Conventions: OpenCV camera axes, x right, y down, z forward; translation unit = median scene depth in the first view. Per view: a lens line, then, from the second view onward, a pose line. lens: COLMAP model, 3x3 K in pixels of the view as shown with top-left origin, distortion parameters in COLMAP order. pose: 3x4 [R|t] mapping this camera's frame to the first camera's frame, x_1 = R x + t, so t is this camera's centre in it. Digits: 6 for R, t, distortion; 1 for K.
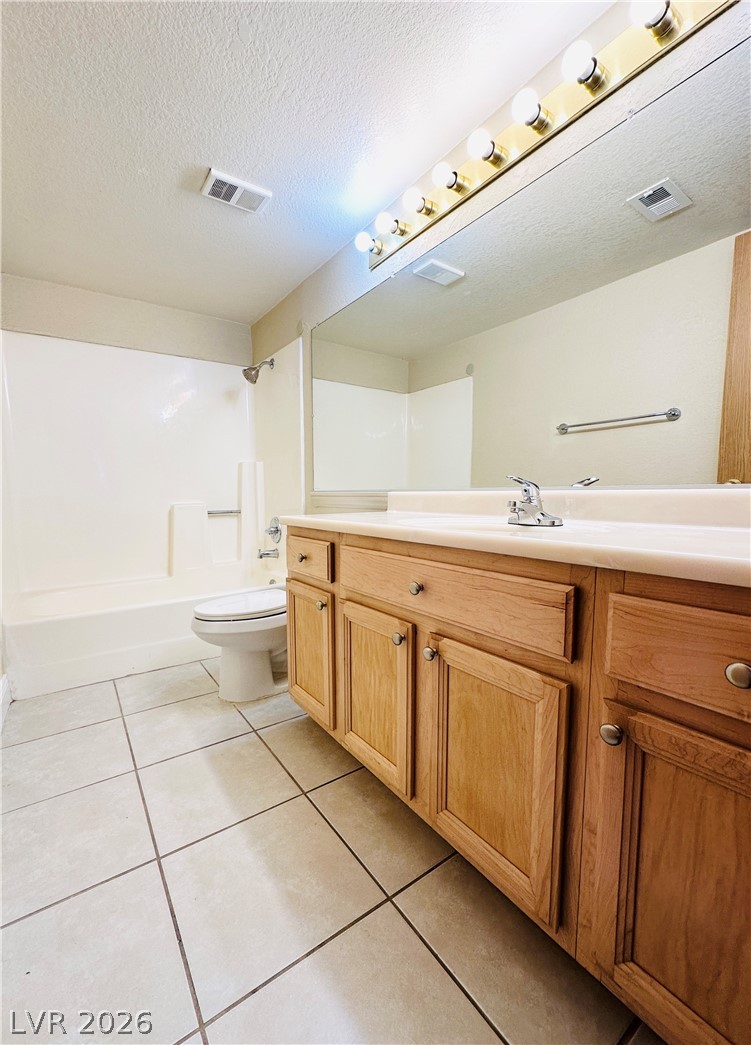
lens RADIAL K [[431.0, 0, 368.9], [0, 431.0, 525.2], [0, 0, 1]] dist [0.000340, 0.000220]
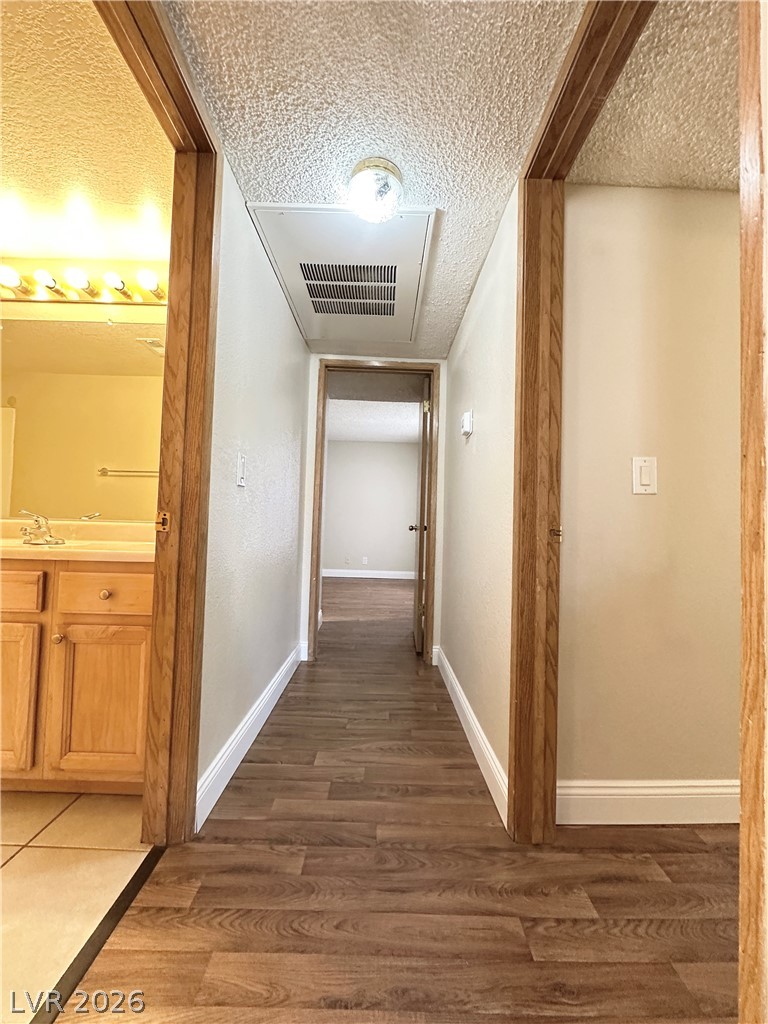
lens RADIAL K [[407.8, 0, 380.3], [0, 407.8, 512.9], [0, 0, 1]] dist [-0.010456, 0.000624]
pose [[0.582684, 0.045129, 0.811445, -0.118323], [0.036125, 0.996032, -0.081336, 0.075318], [-0.811896, 0.076706, 0.578741, -1.187857]]
